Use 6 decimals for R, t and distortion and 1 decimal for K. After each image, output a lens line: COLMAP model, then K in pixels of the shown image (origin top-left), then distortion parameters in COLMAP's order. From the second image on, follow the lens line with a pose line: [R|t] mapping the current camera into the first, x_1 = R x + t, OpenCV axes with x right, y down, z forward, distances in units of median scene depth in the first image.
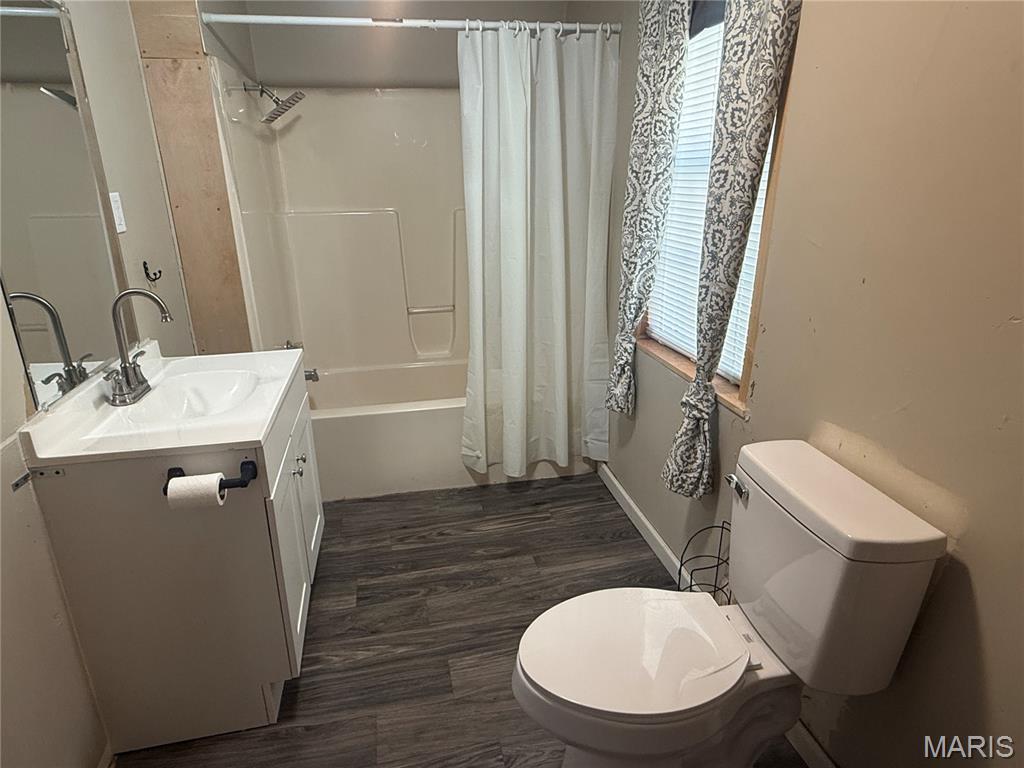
lens RADIAL K [[609.4, 0, 515.5], [0, 609.4, 384.8], [0, 0, 1]] dist [-0.004223, 0.000330]
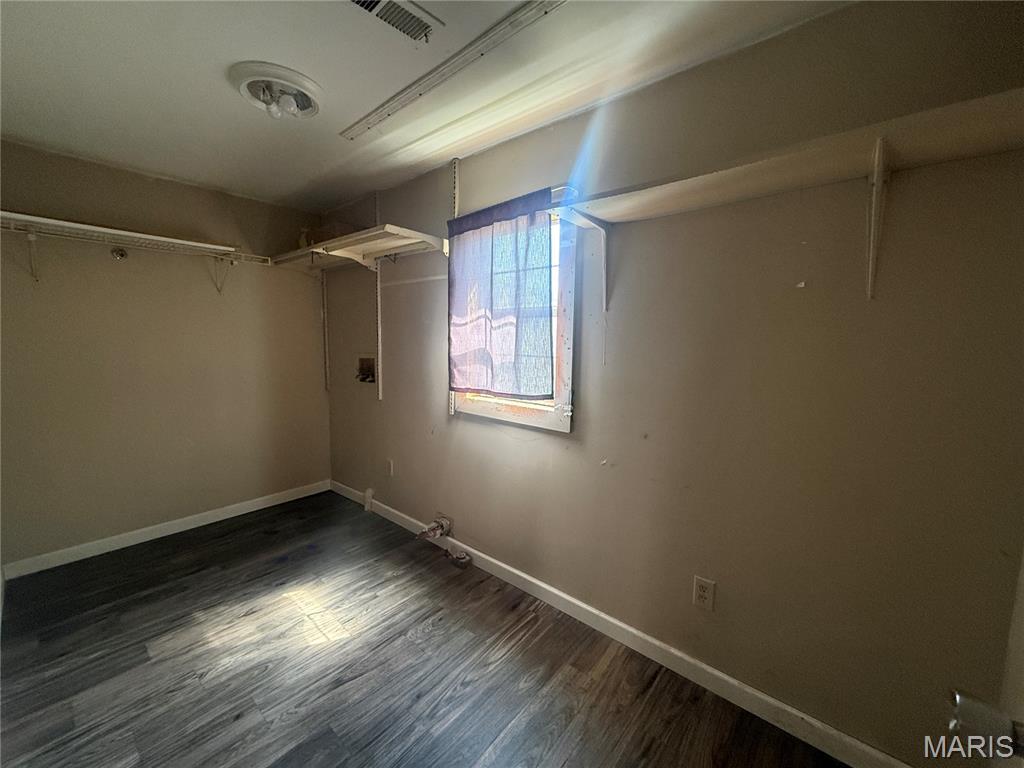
lens RADIAL K [[408.7, 0, 508.6], [0, 408.7, 381.0], [0, 0, 1]] dist [0.002101, 0.000407]
pose [[0.798525, -0.047451, 0.600089, -0.403814], [0.176289, 0.971615, -0.157755, -0.082055], [-0.575570, 0.231760, 0.784224, 0.376388]]
